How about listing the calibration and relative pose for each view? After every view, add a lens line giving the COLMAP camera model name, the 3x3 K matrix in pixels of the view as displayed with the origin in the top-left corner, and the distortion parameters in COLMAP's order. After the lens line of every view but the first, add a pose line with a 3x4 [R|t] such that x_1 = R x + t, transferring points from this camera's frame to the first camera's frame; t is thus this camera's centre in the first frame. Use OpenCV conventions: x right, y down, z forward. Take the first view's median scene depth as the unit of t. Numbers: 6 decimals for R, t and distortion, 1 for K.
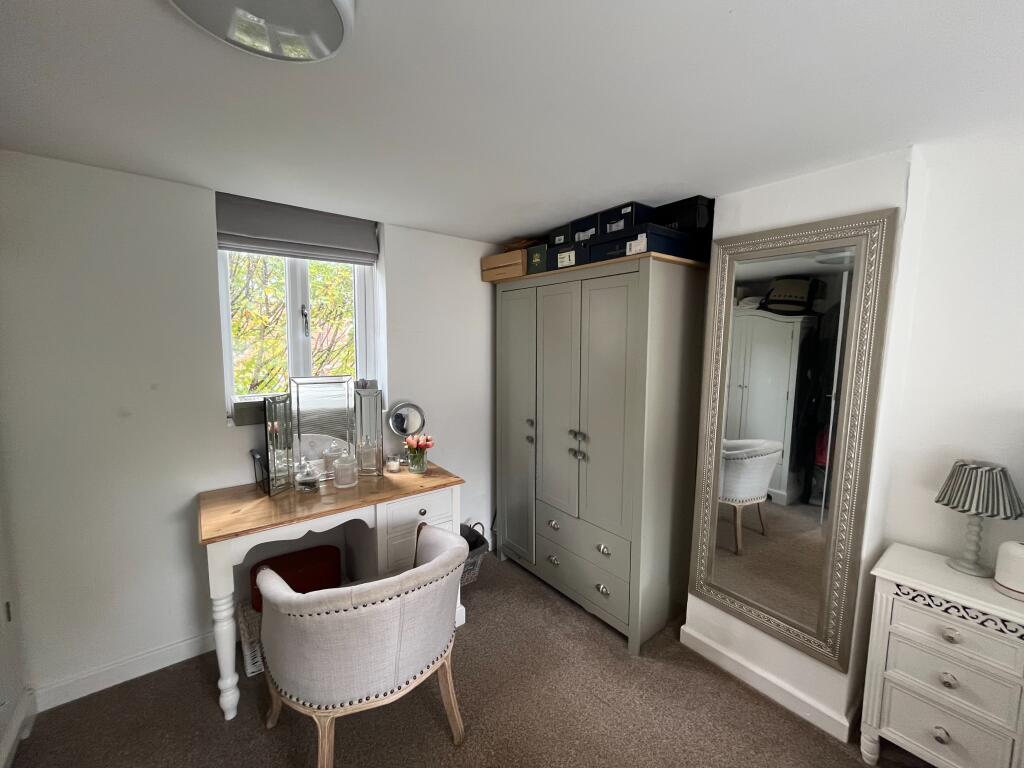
lens RADIAL K [[415.5, 0, 512.5], [0, 415.5, 383.2], [0, 0, 1]] dist [-0.002075, -0.000732]
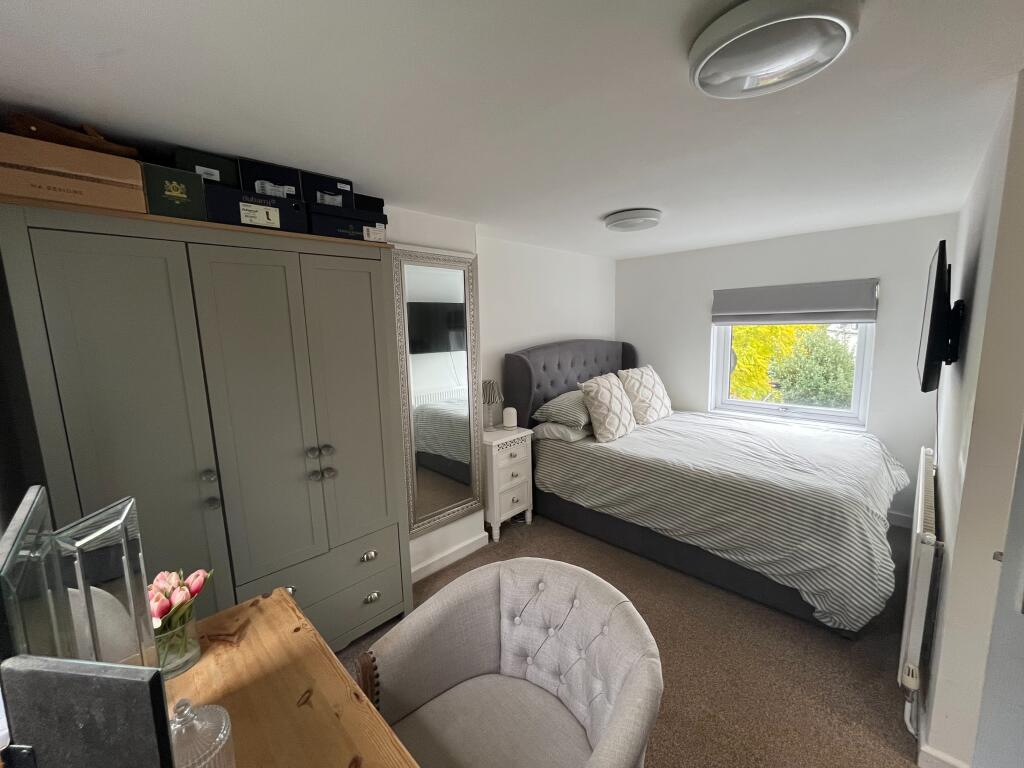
lens RADIAL K [[415.5, 0, 512.7], [0, 415.5, 381.2], [0, 0, 1]] dist [-0.002075, -0.000732]
pose [[-0.131317, -0.144248, 0.980790, -0.654538], [0.121920, 0.979496, 0.160382, -0.087516], [-0.983815, 0.140638, -0.111038, 0.708388]]
